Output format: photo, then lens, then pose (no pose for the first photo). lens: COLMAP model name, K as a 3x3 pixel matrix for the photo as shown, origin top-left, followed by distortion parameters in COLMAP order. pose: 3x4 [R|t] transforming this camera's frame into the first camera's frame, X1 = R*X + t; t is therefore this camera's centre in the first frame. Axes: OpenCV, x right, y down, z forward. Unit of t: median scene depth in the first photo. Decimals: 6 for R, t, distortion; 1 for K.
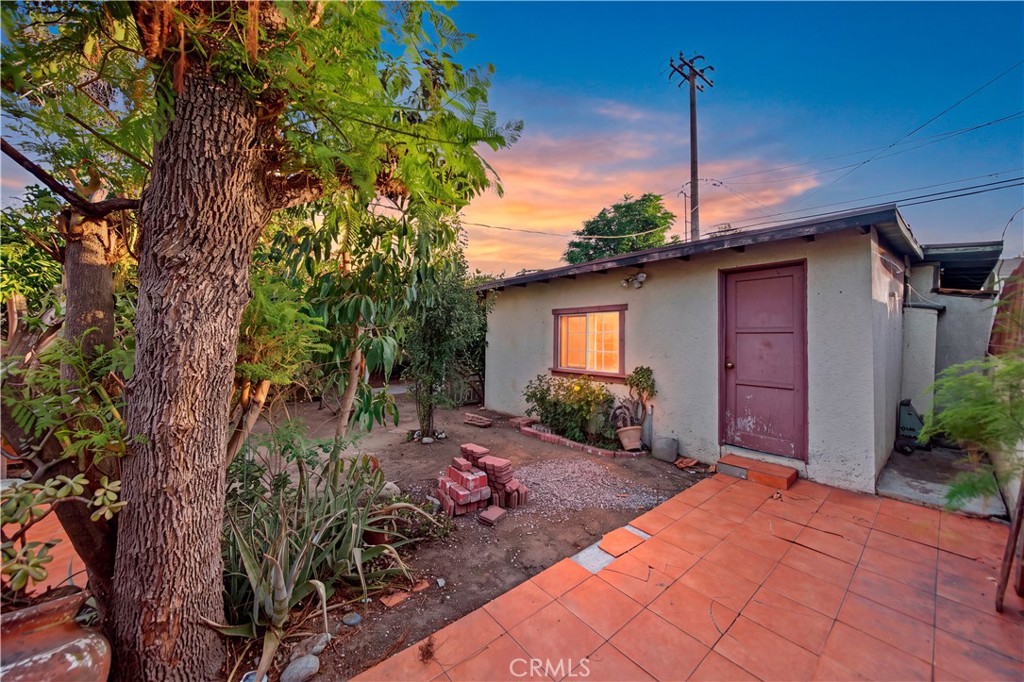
lens RADIAL K [[361.2, 0, 512.0], [0, 361.2, 341.0], [0, 0, 1]] dist [-0.010951, 0.000017]
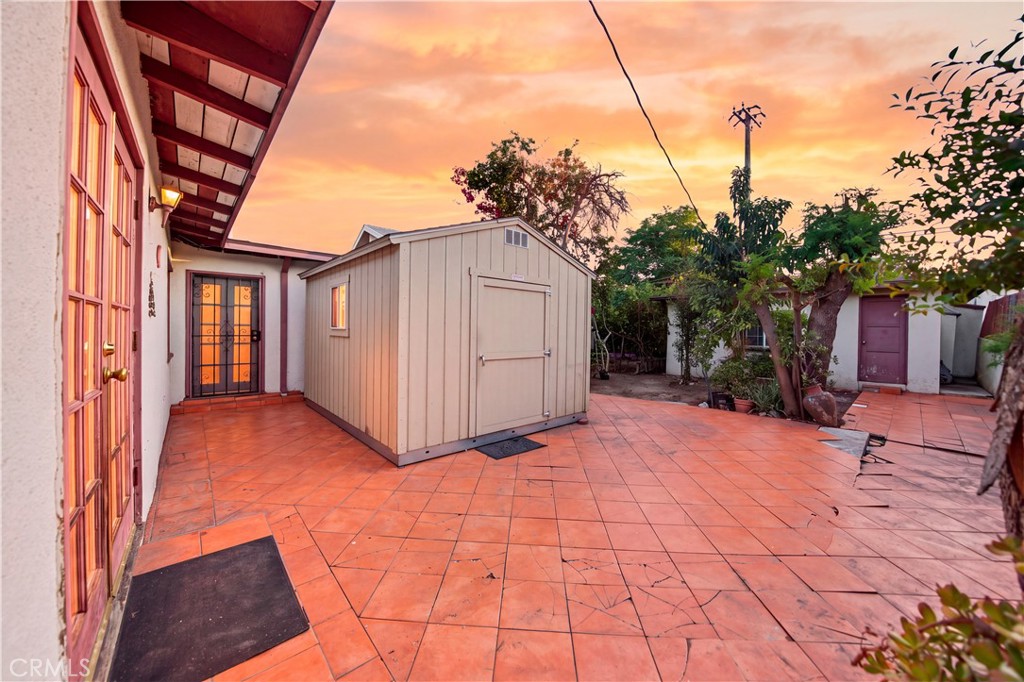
lens RADIAL K [[361.2, 0, 512.0], [0, 361.2, 341.0], [0, 0, 1]] dist [-0.010951, 0.000017]
pose [[0.999506, 0.003849, 0.031196, -1.460040], [-0.004460, 0.999799, 0.019525, 0.031816], [-0.031115, -0.019655, 0.999323, -0.970104]]
